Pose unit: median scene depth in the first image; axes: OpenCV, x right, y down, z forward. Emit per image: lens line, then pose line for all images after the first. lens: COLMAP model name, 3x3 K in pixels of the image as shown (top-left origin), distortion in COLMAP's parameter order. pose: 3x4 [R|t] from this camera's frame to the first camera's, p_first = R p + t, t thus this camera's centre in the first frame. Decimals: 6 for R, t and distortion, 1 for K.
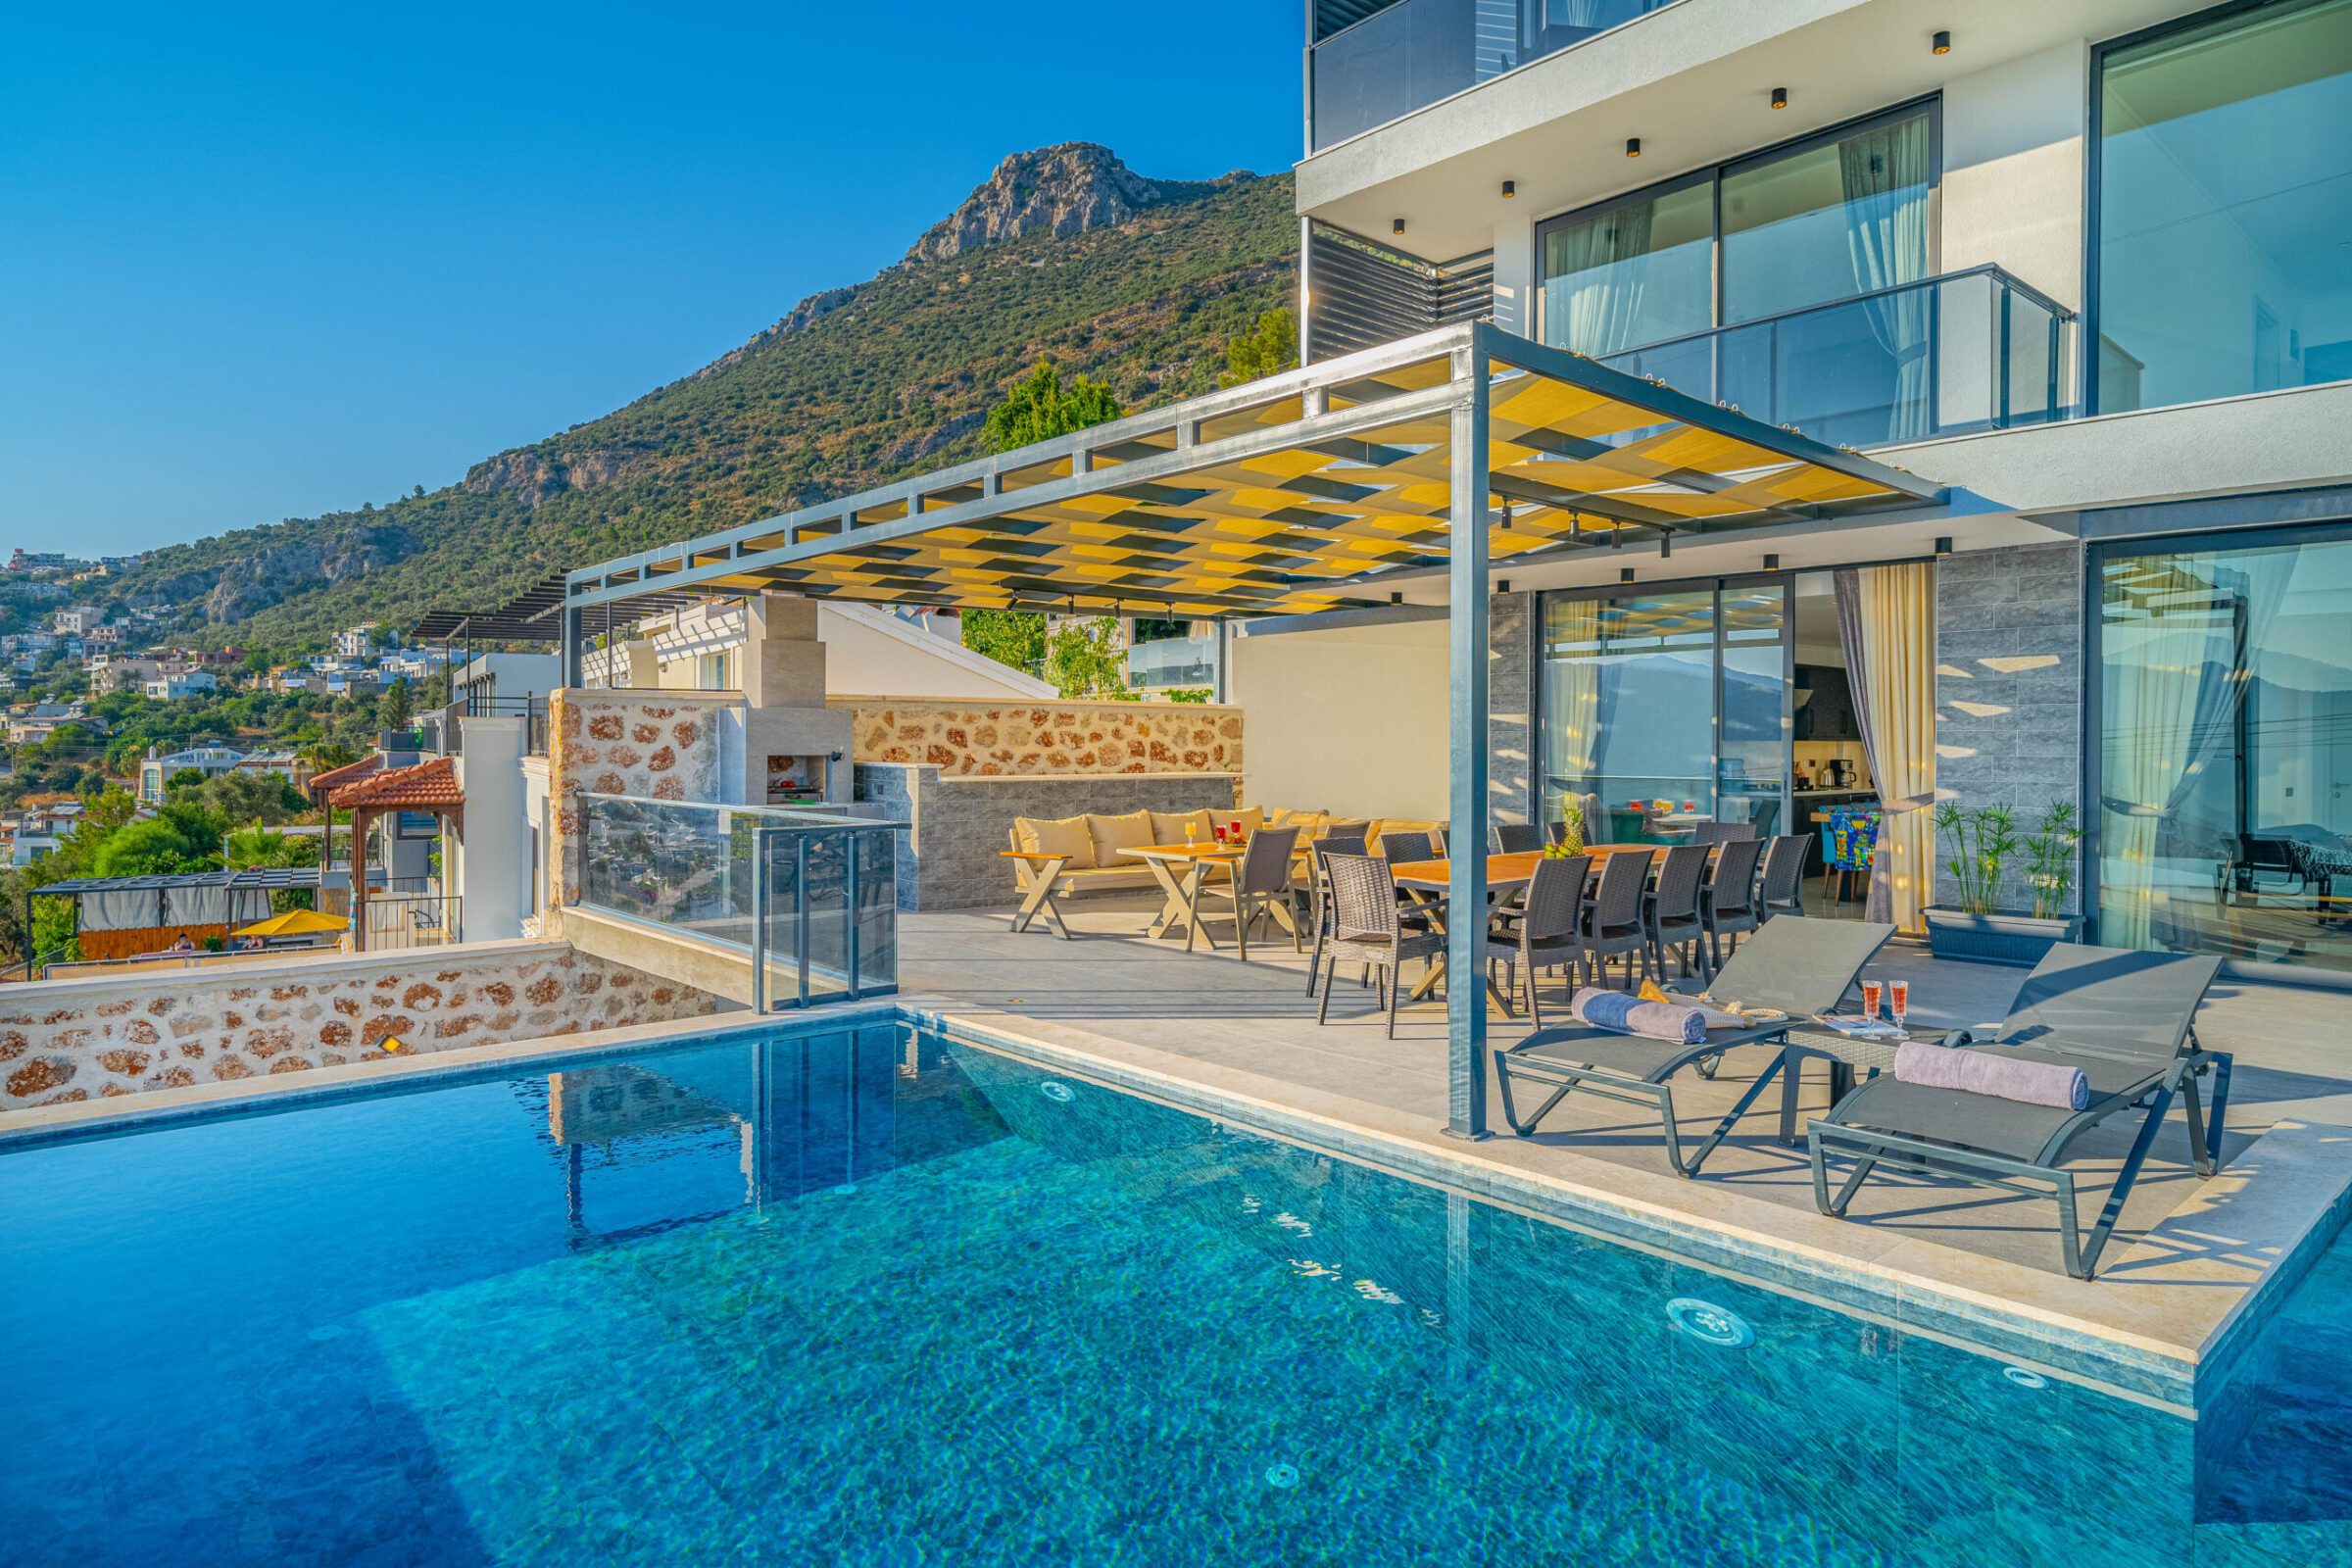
lens RADIAL K [[1395.0, 0, 1185.3], [0, 1395.0, 751.7], [0, 0, 1]] dist [-0.000437, 0.001160]
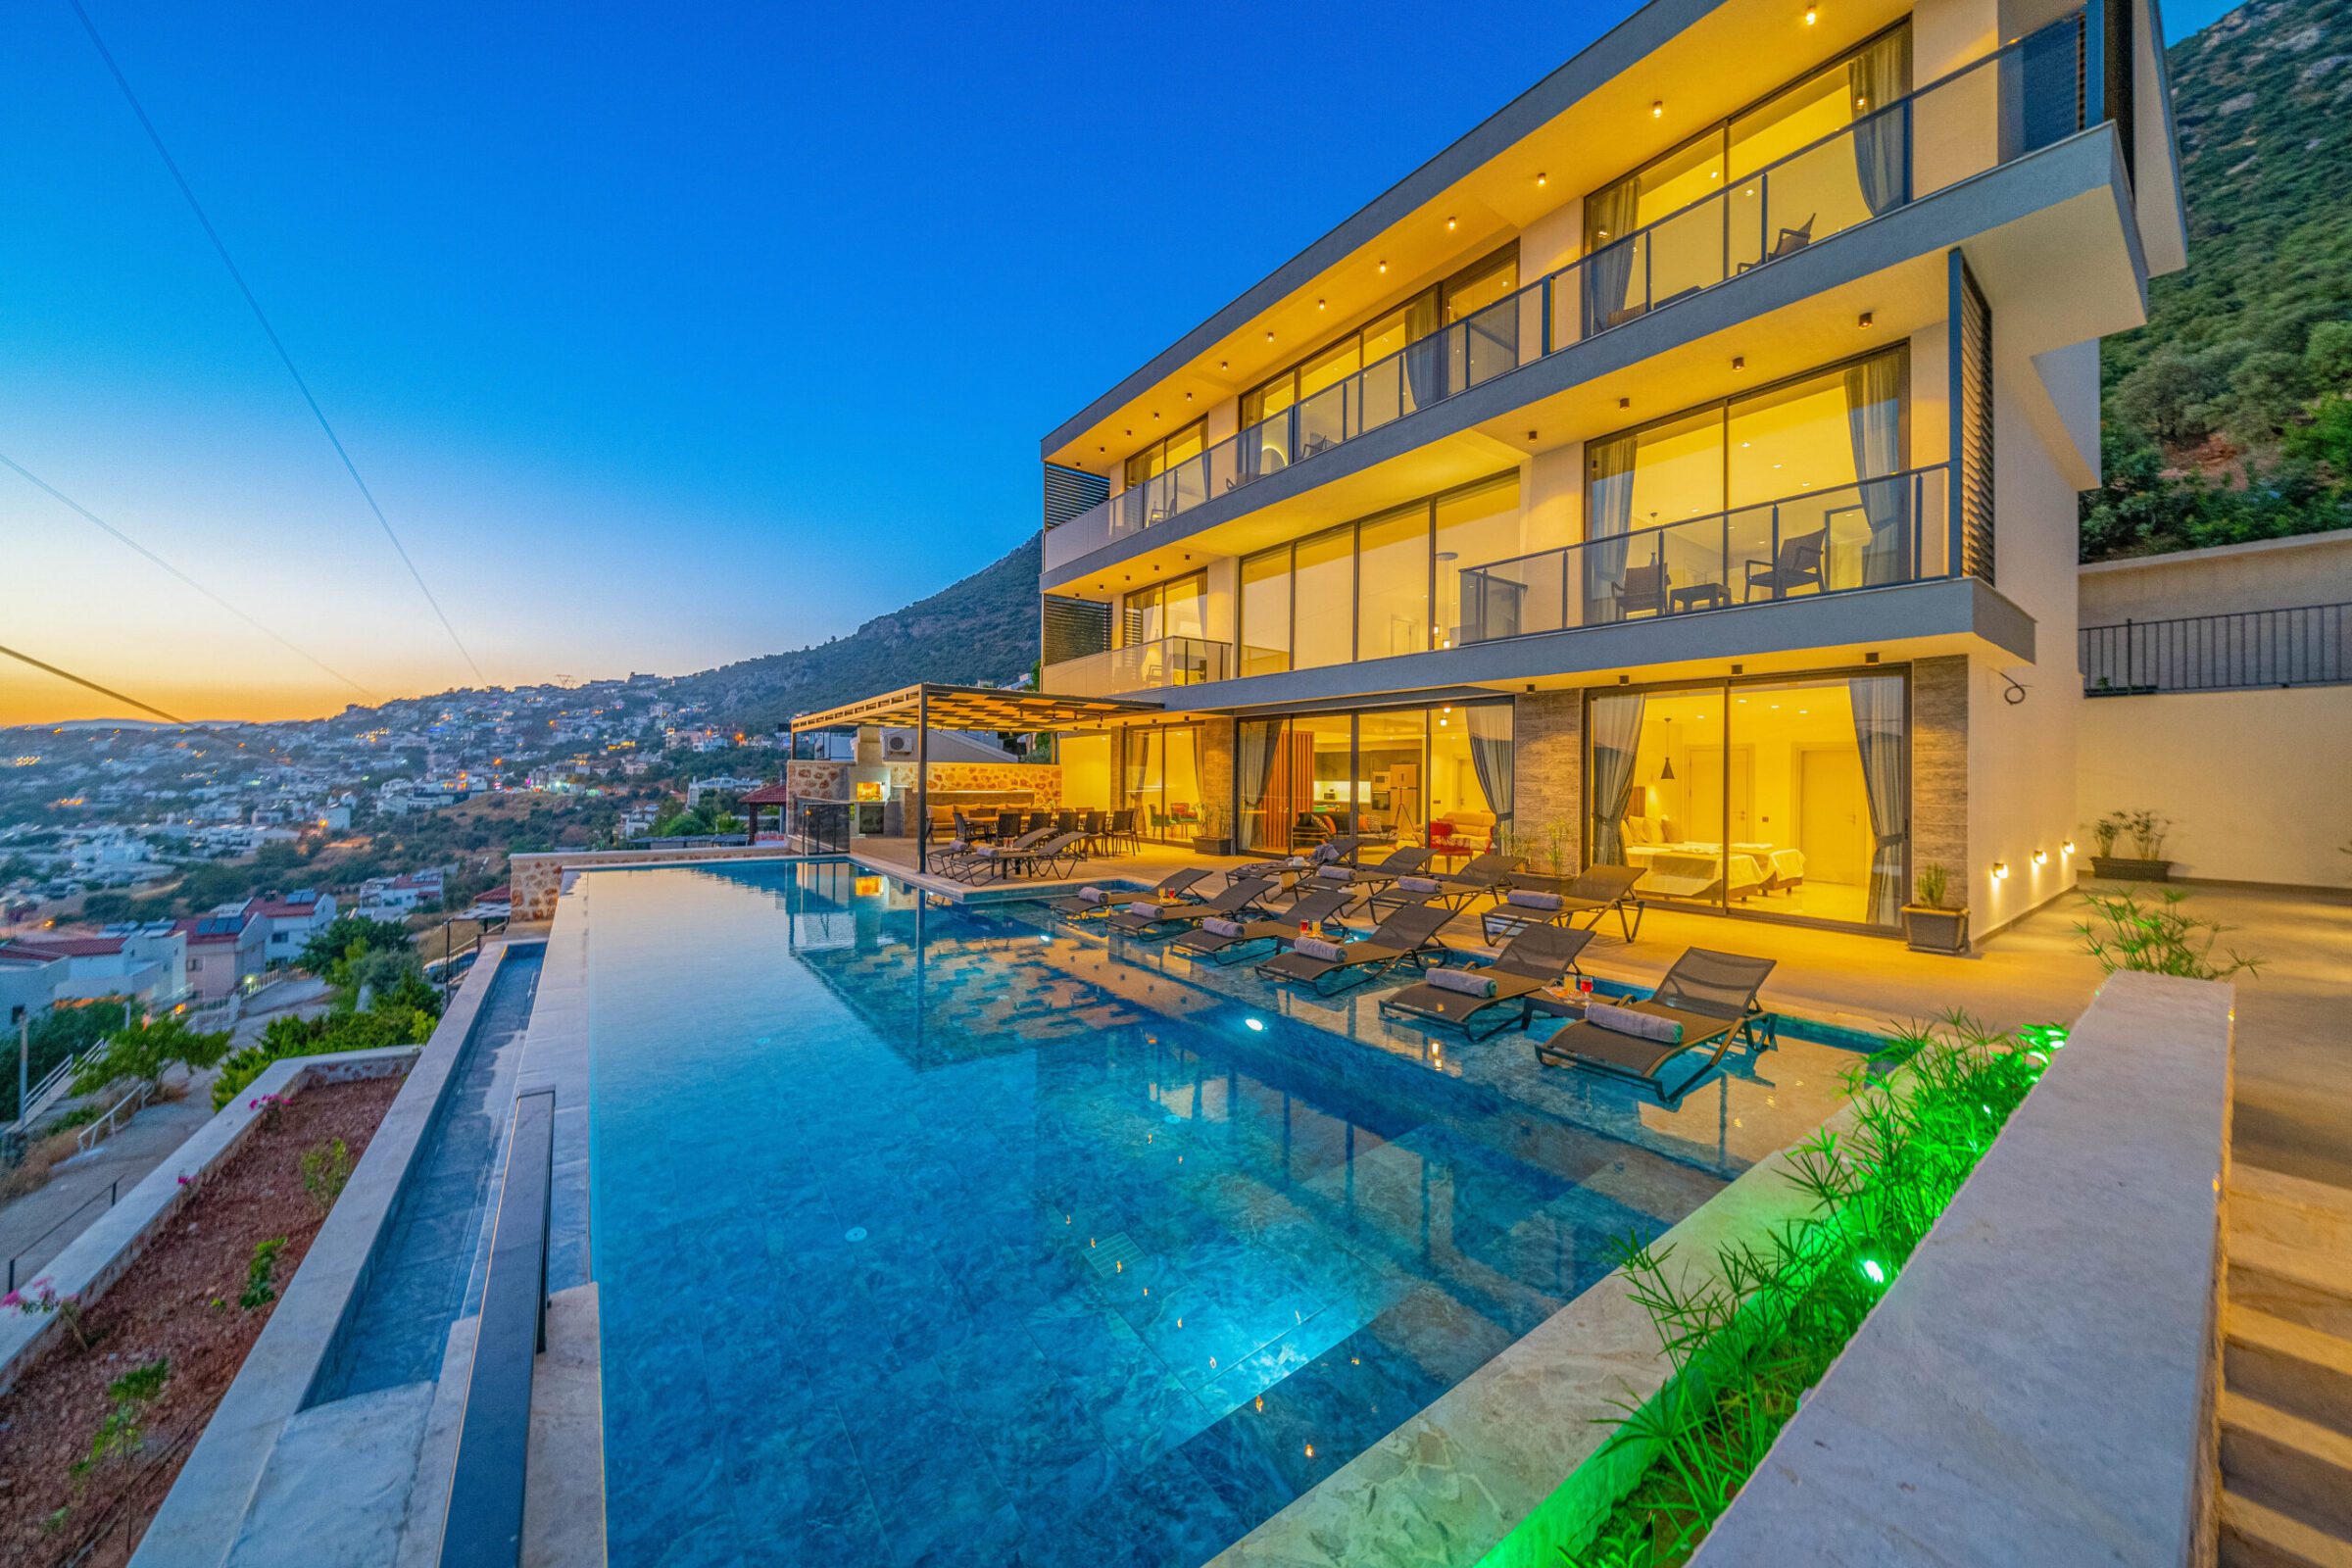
lens RADIAL K [[819.9, 0, 1182.2], [0, 819.9, 771.4], [0, 0, 1]] dist [-0.004902, 0.000931]
pose [[0.994533, 0.007885, -0.104121, 0.447720], [-0.009518, 0.999839, -0.015191, -0.002278], [0.103984, 0.016099, 0.994449, -0.500404]]
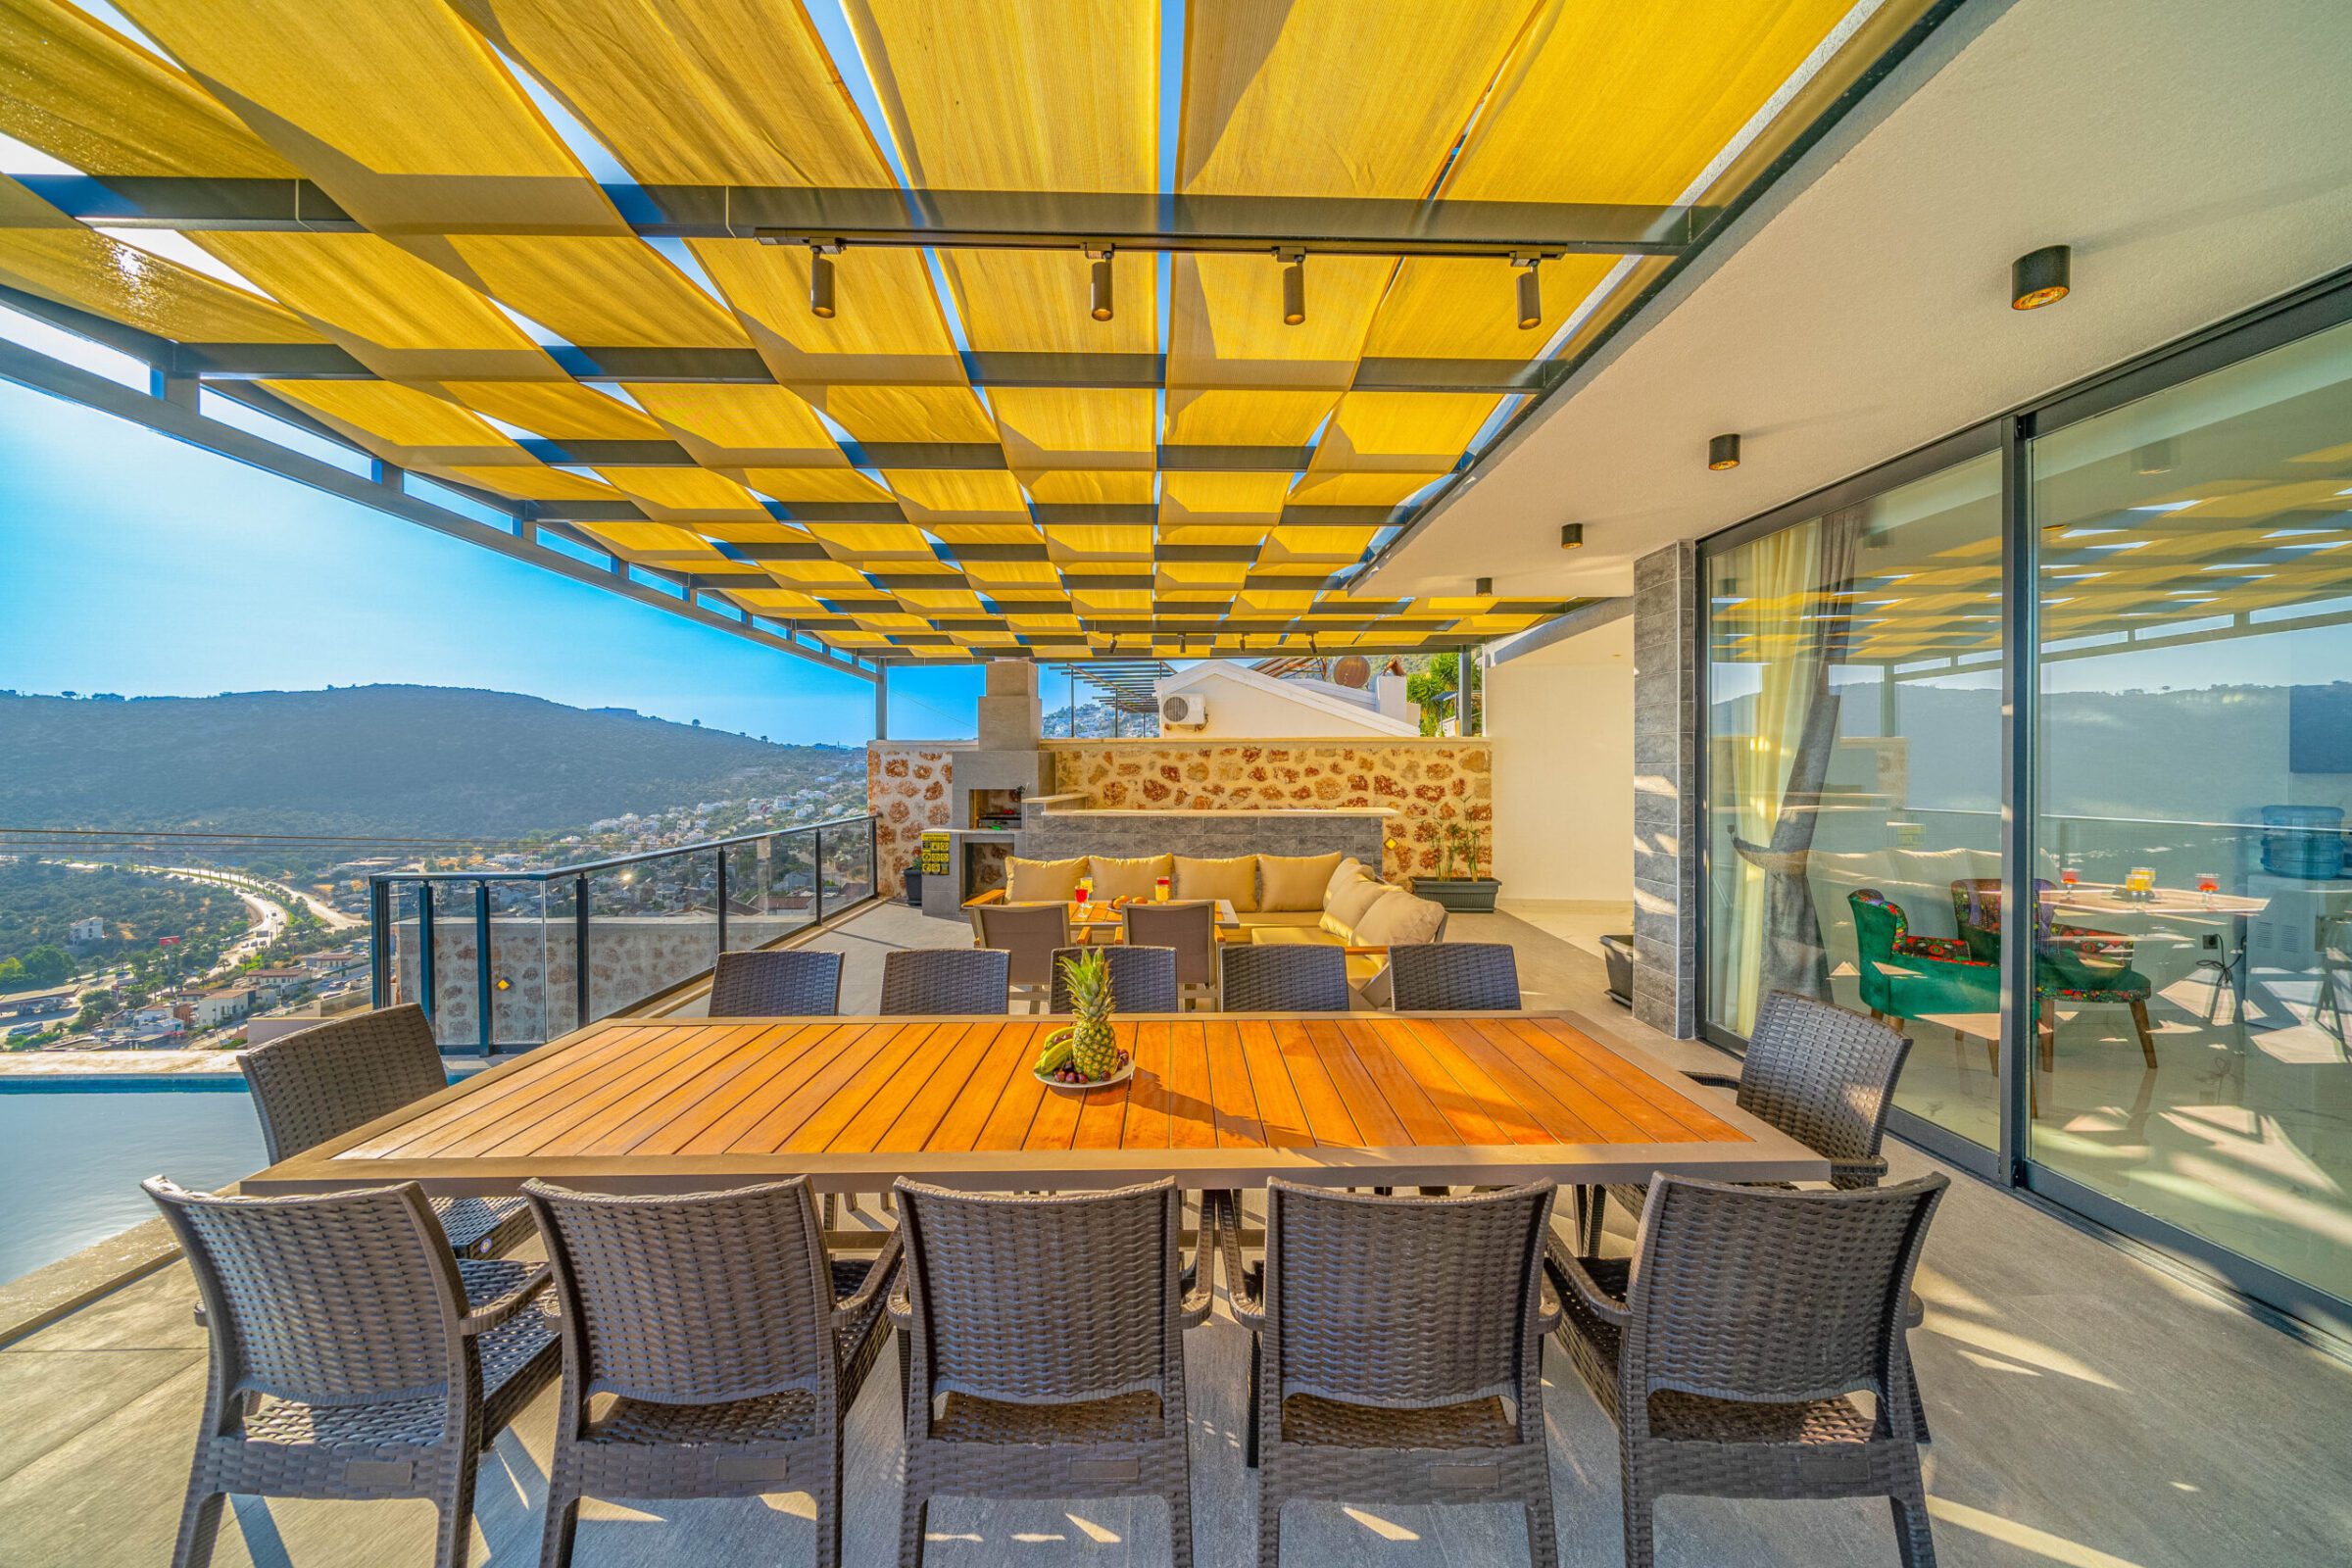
lens RADIAL K [[819.9, 0, 1177.5], [0, 819.9, 774.4], [0, 0, 1]] dist [-0.004902, 0.000931]
pose [[0.756075, -0.001482, -0.654483, 0.266471], [0.000589, 0.999999, -0.001584, -0.007891], [0.654485, 0.000812, 0.756075, 0.472949]]
